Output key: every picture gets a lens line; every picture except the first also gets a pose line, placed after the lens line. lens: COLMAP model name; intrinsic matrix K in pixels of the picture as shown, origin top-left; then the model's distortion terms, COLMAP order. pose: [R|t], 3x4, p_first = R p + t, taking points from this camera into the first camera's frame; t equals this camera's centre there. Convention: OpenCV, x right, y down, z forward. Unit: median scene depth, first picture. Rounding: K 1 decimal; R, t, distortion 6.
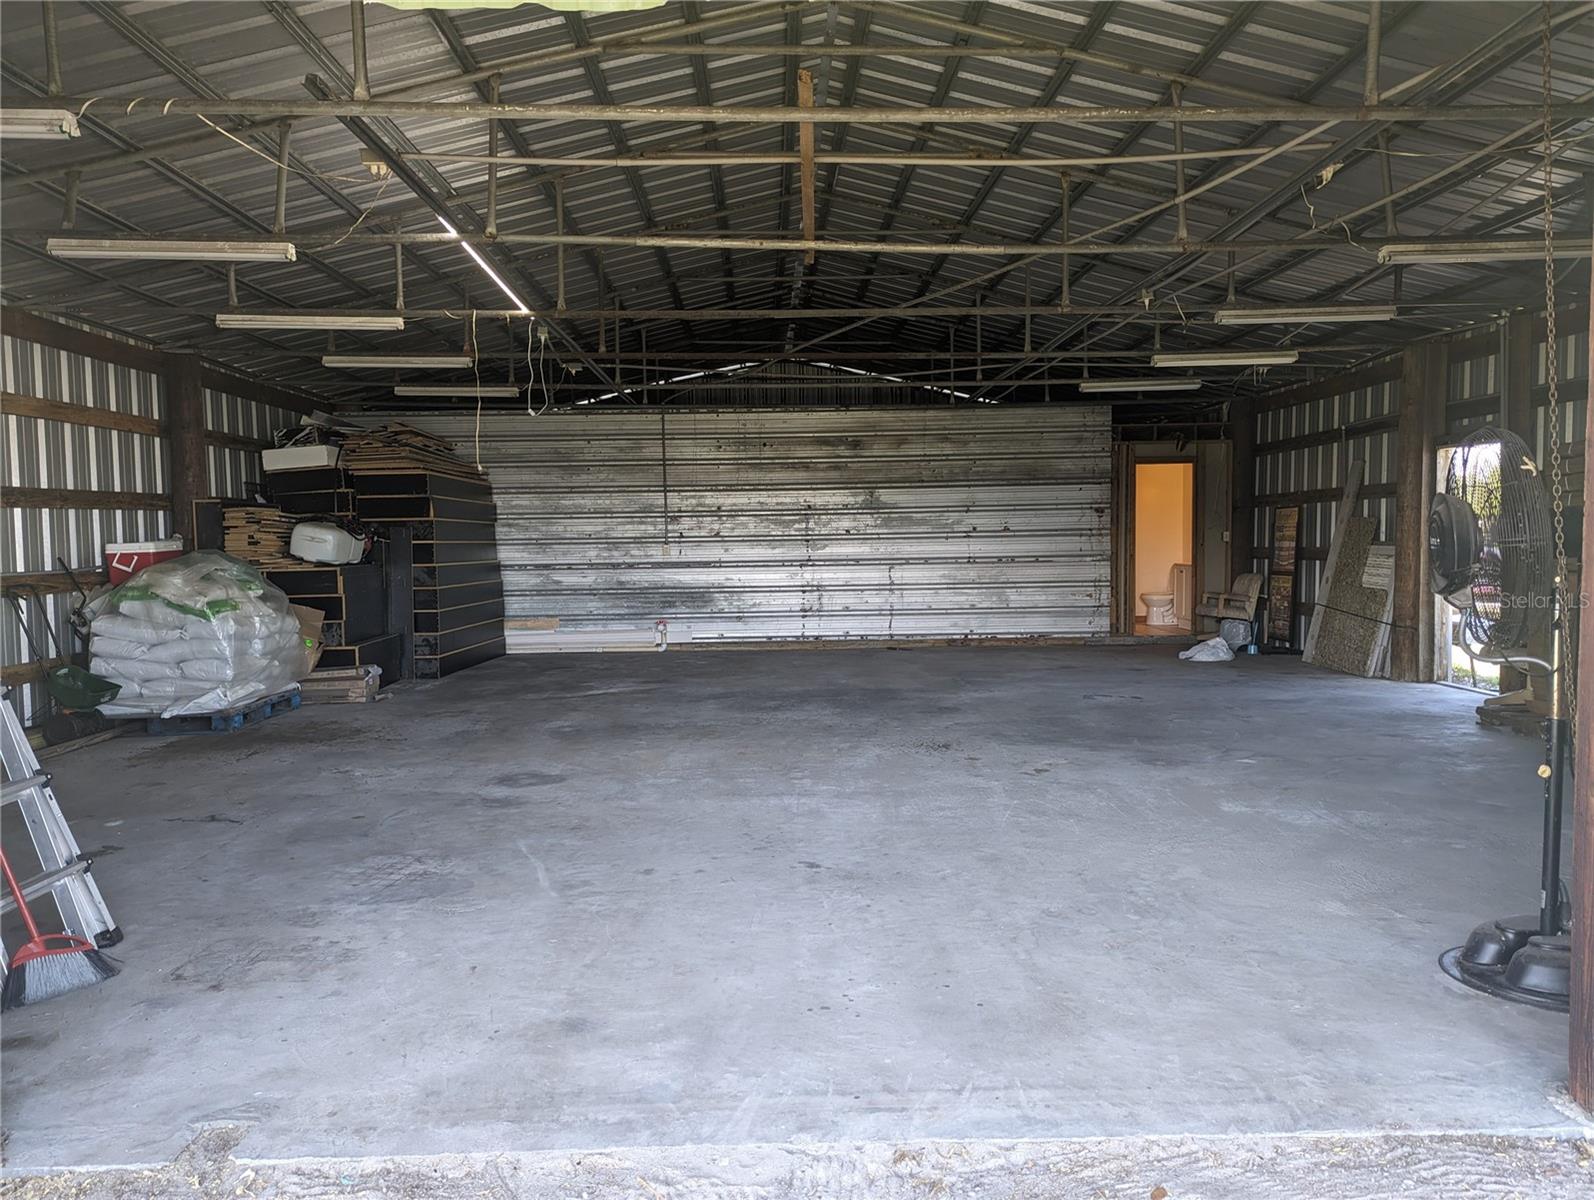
lens RADIAL K [[1090.6, 0, 793.5], [0, 1090.6, 600.0], [0, 0, 1]] dist [0.003386, -0.014345]
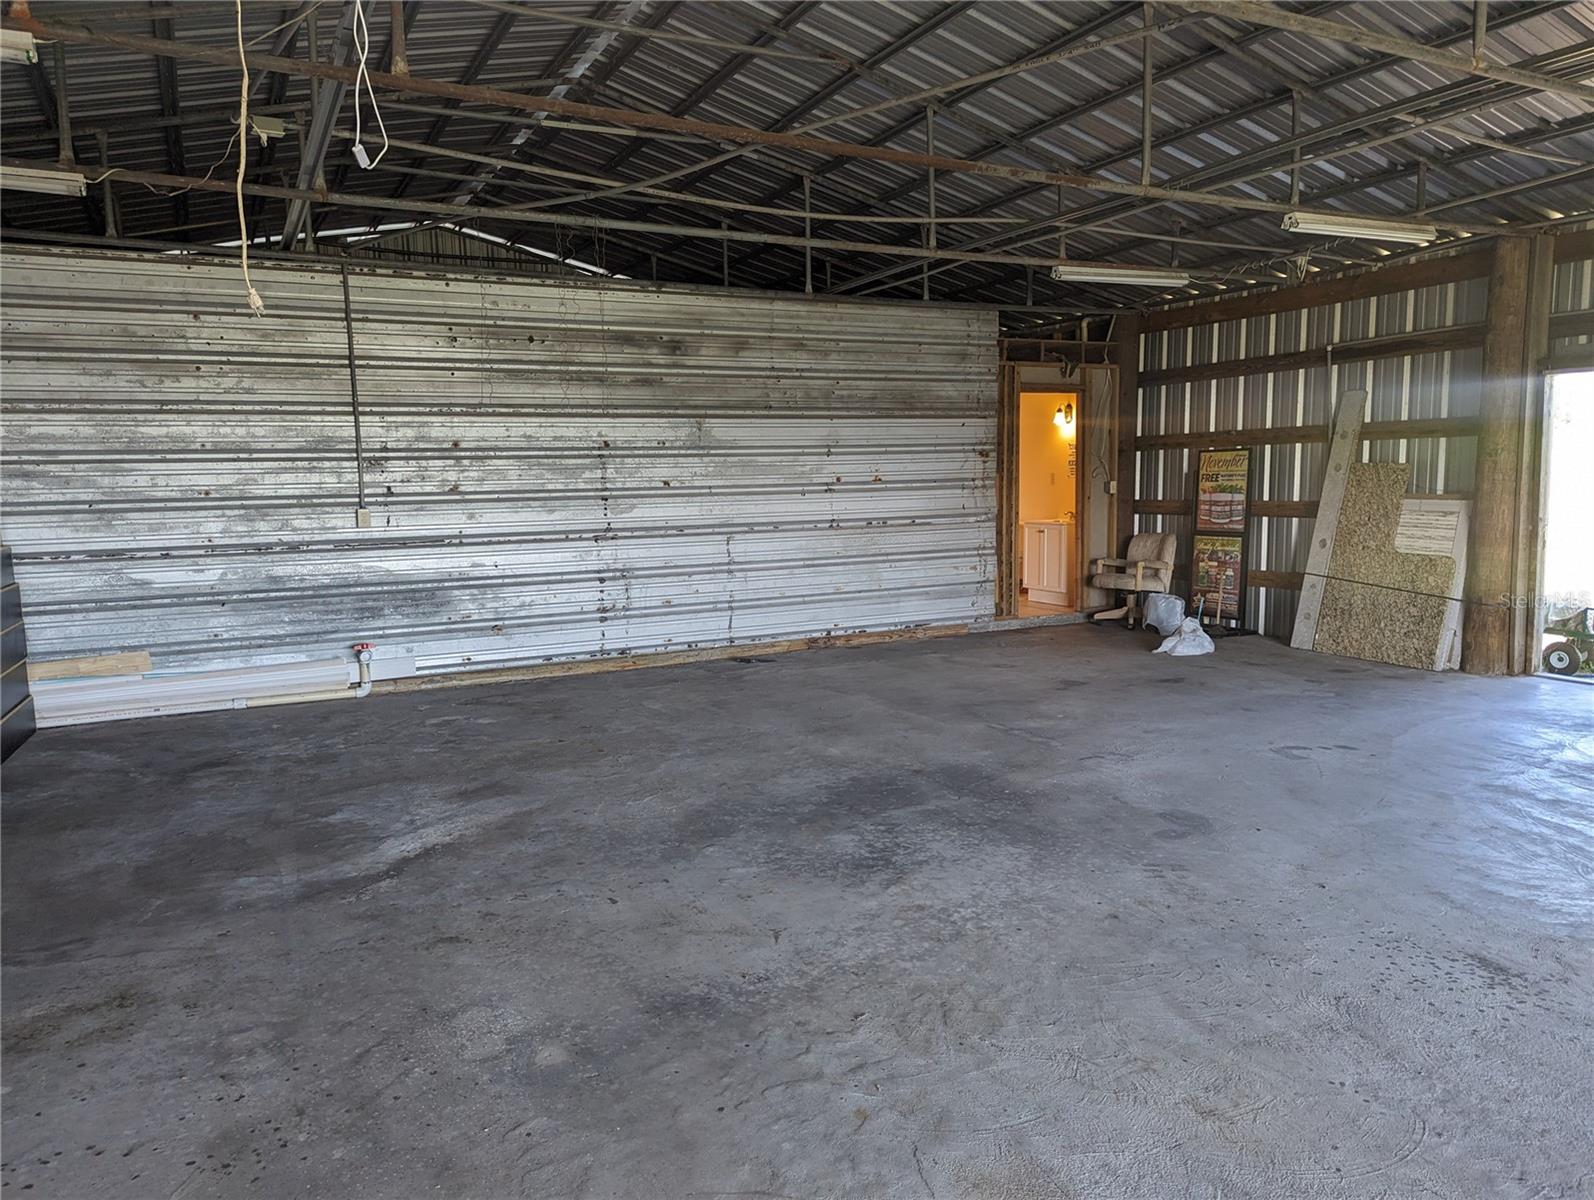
lens RADIAL K [[1090.6, 0, 803.2], [0, 1090.6, 601.1], [0, 0, 1]] dist [0.003386, -0.014345]
pose [[0.887726, -0.054358, 0.457151, -0.175172], [0.032351, 0.997916, 0.055835, -0.027078], [-0.459233, -0.034777, 0.887635, 0.389976]]
